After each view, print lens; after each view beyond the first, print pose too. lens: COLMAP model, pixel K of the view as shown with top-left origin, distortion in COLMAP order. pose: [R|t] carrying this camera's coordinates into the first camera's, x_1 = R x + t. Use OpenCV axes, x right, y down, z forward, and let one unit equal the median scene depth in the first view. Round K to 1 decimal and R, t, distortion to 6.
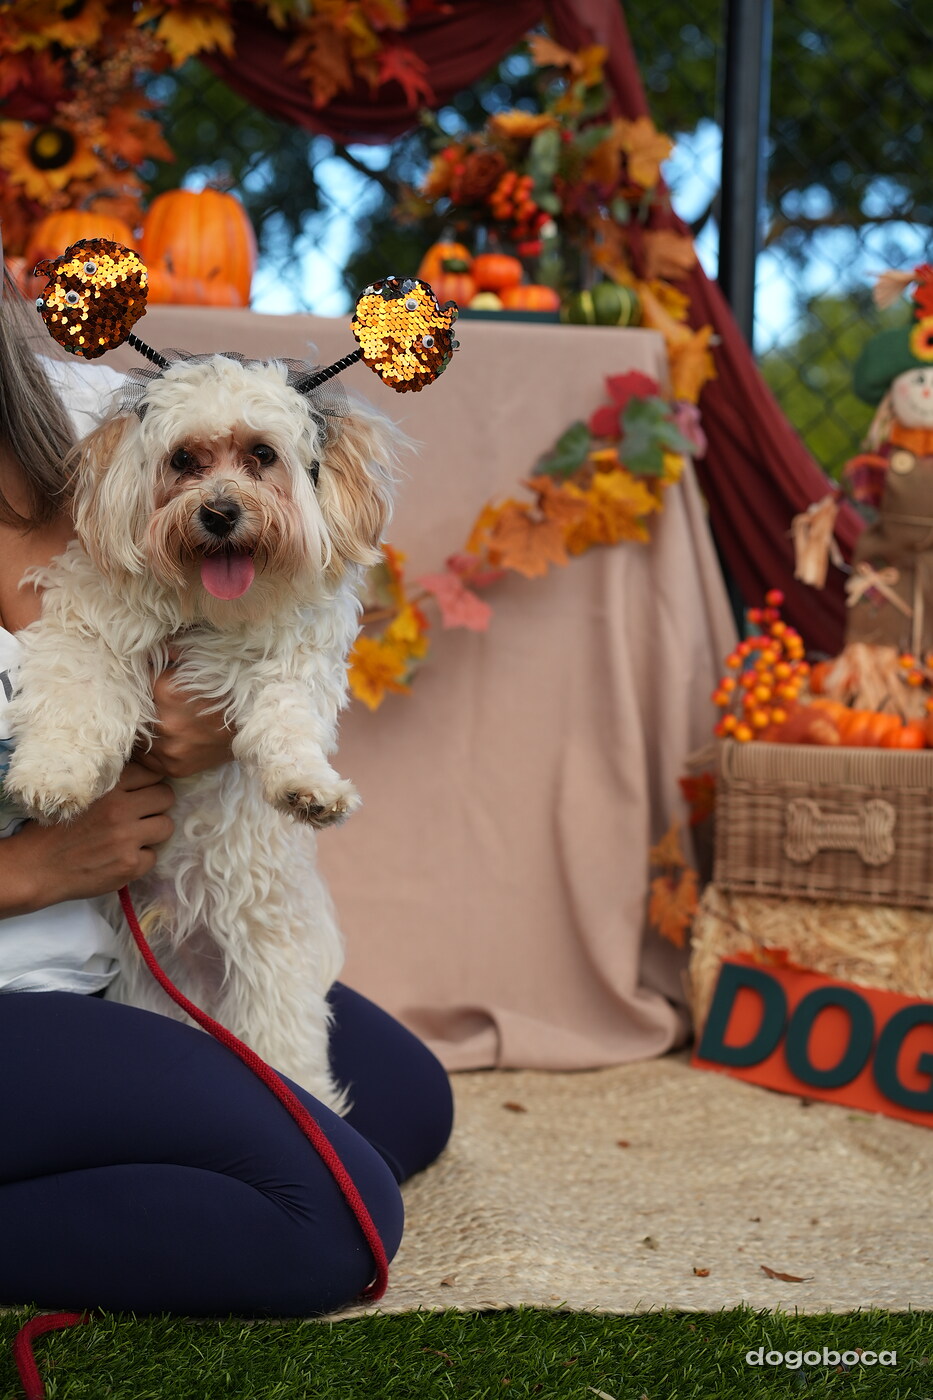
lens RADIAL K [[2248.2, 0, 434.1], [0, 2248.2, 724.3], [0, 0, 1]] dist [0.024703, 0.000000]
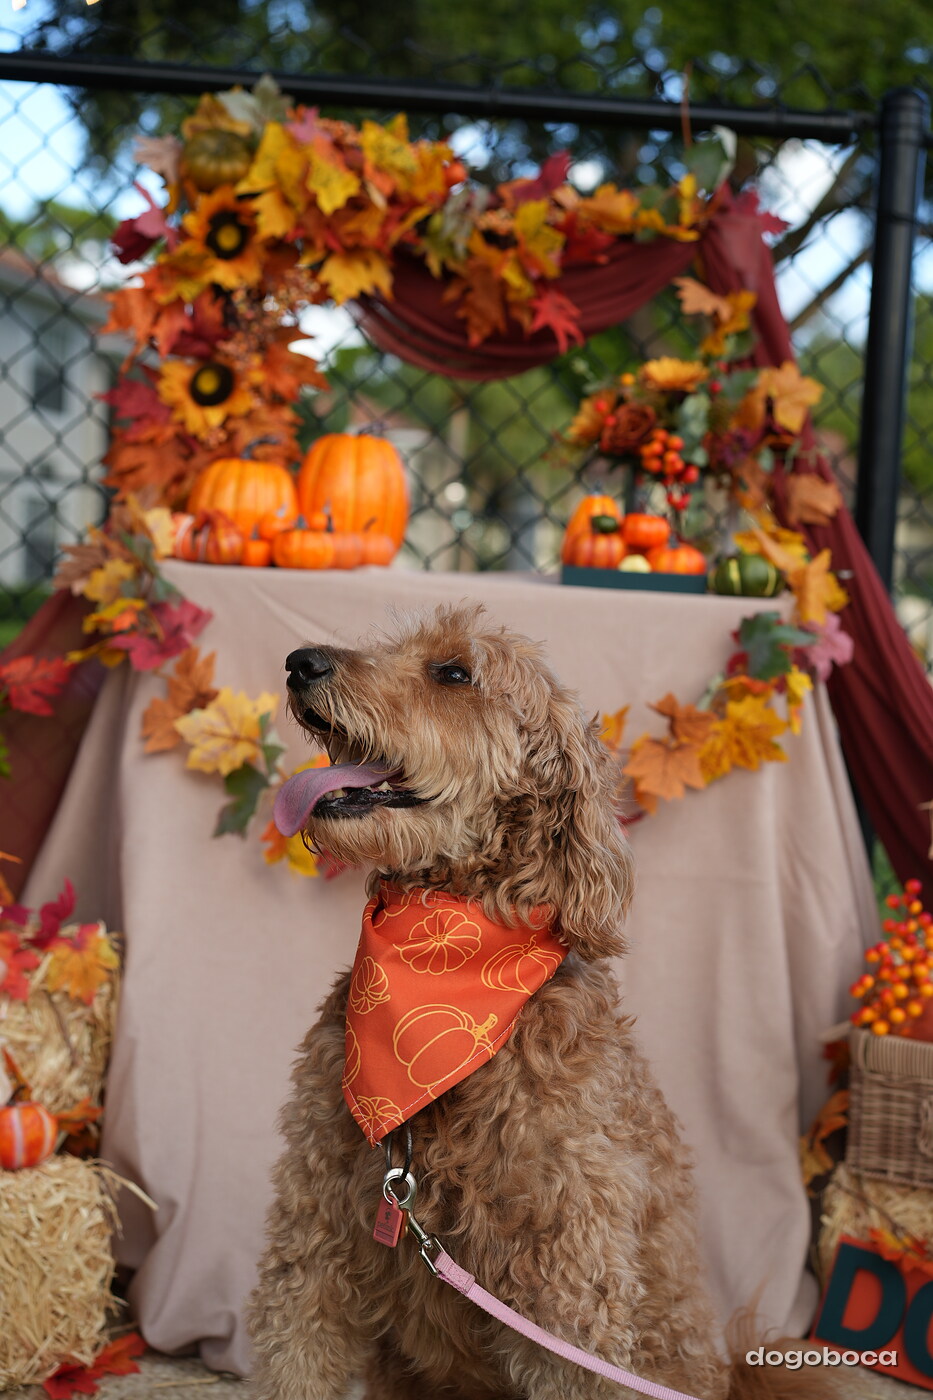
lens RADIAL K [[2248.2, 0, 463.1], [0, 2248.2, 702.9], [0, 0, 1]] dist [0.024703, 0.000000]
pose [[0.999319, 0.028680, -0.023235, -0.032664], [-0.028441, 0.999540, 0.010520, -0.147981], [0.023526, -0.009852, 0.999675, -0.030570]]
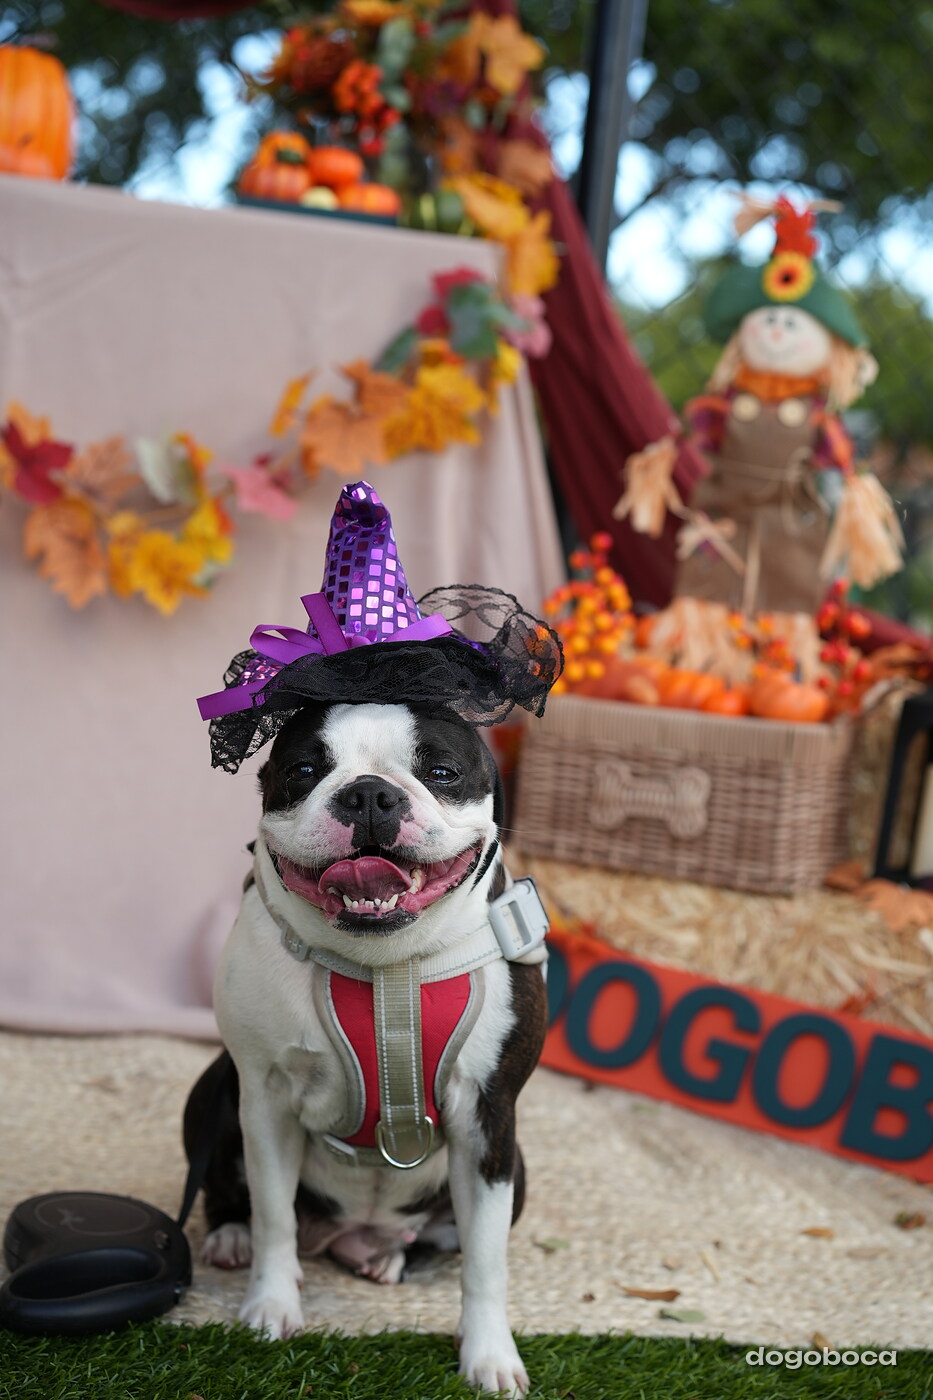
lens RADIAL K [[2248.2, 0, 458.5], [0, 2248.2, 706.9], [0, 0, 1]] dist [0.024703, 0.000000]
pose [[0.994697, 0.072398, 0.073056, 0.030736], [-0.073898, 0.997103, 0.018029, -0.000934], [-0.071539, -0.023332, 0.997165, 0.079715]]
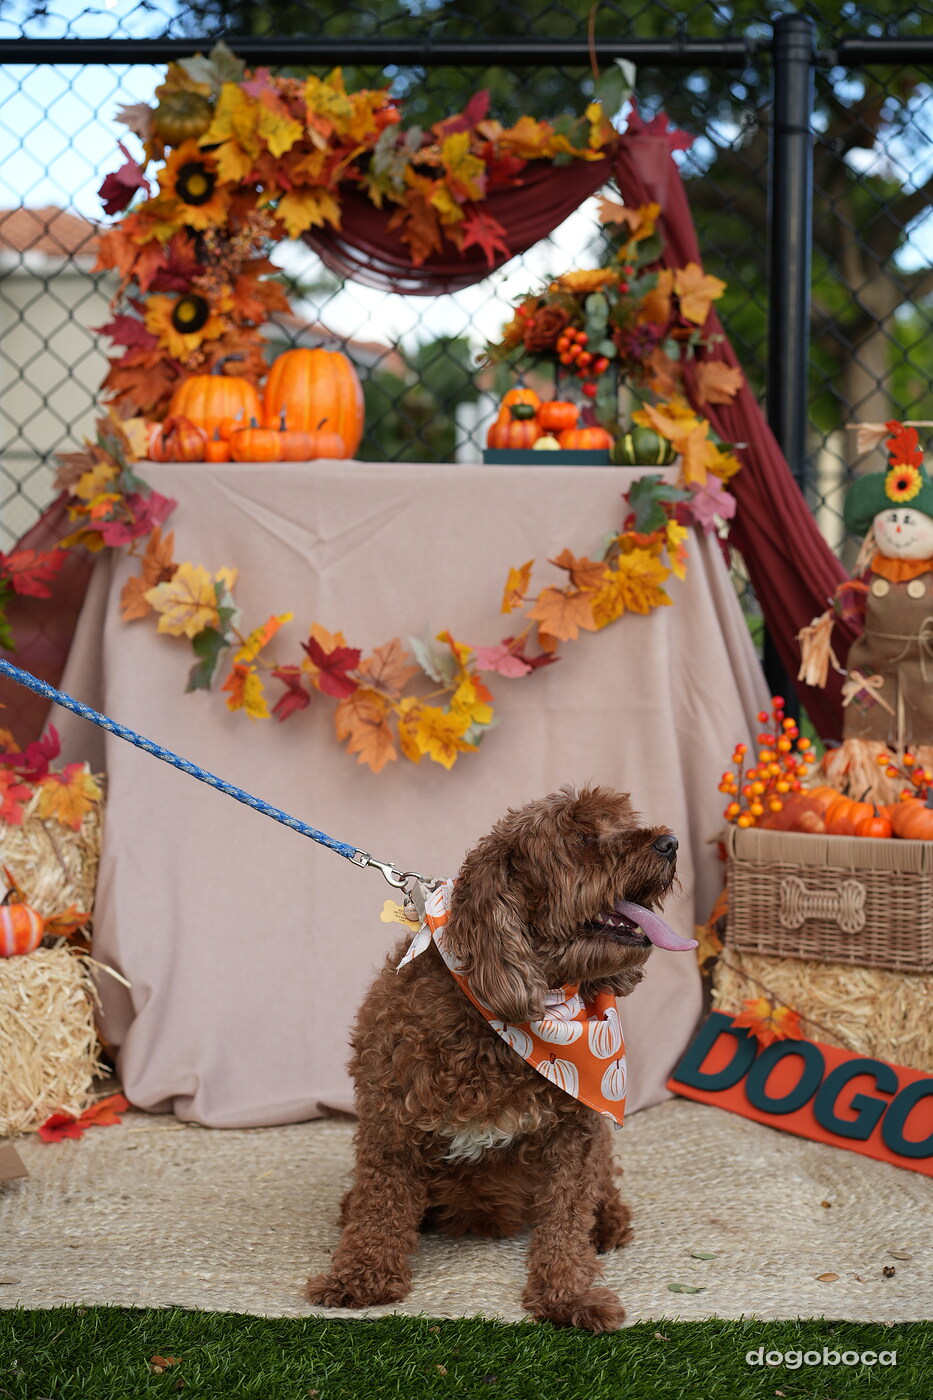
lens RADIAL K [[2248.2, 0, 473.3], [0, 2248.2, 710.2], [0, 0, 1]] dist [0.024703, 0.000000]
pose [[0.993540, -0.017779, -0.112083, 0.128019], [0.020467, 0.999529, 0.022875, -0.084315], [0.111624, -0.025021, 0.993435, -0.199742]]
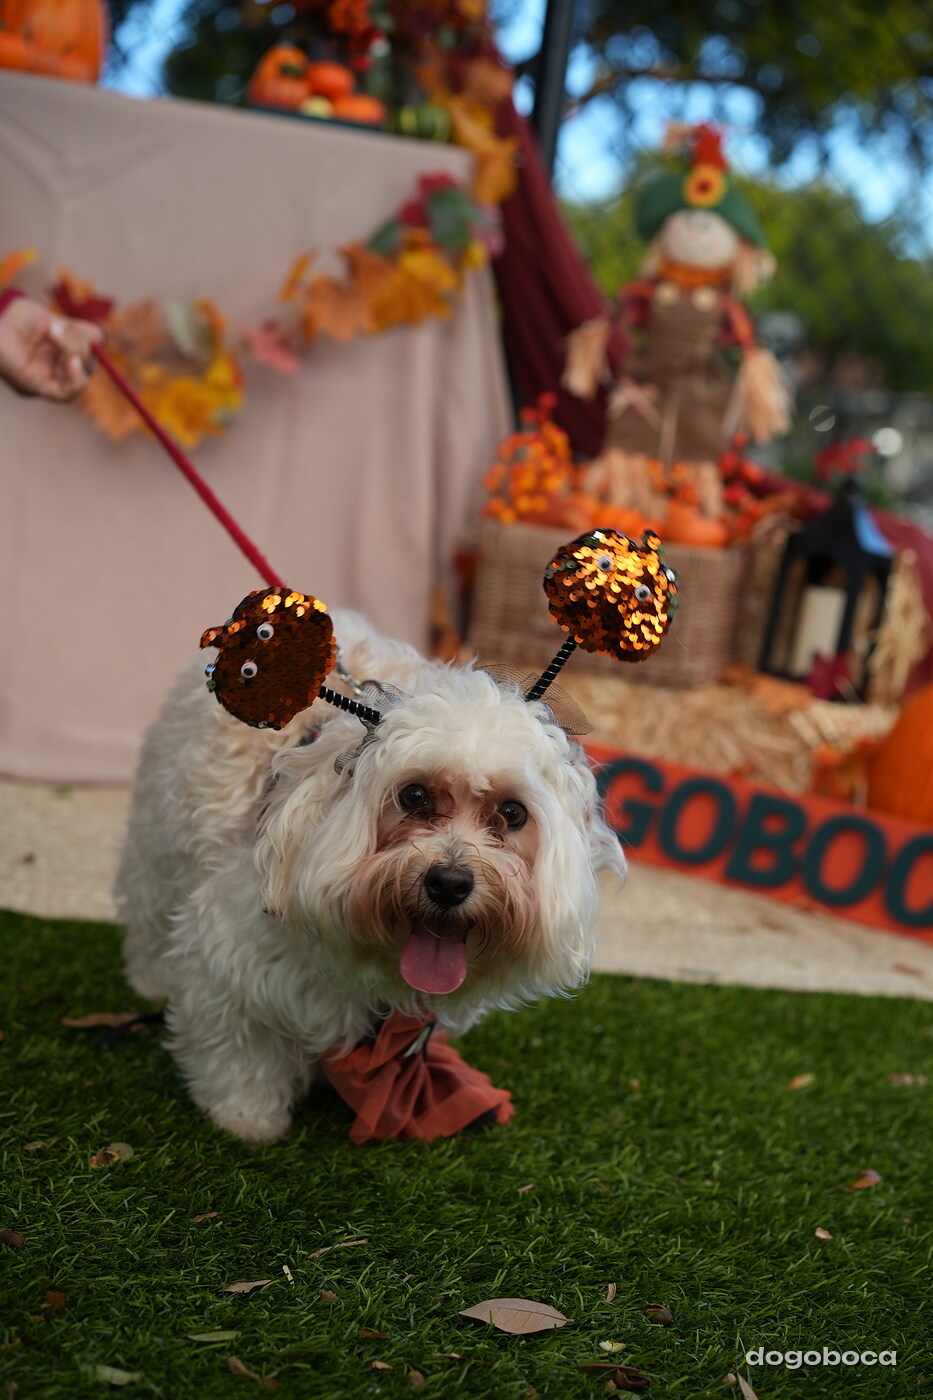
lens RADIAL K [[2248.2, 0, 480.2], [0, 2248.2, 723.4], [0, 0, 1]] dist [0.024703, 0.000000]
pose [[0.988713, 0.089701, 0.120003, -0.003448], [-0.098189, 0.992924, 0.066787, 0.033446], [-0.113163, -0.077816, 0.990525, -0.136177]]
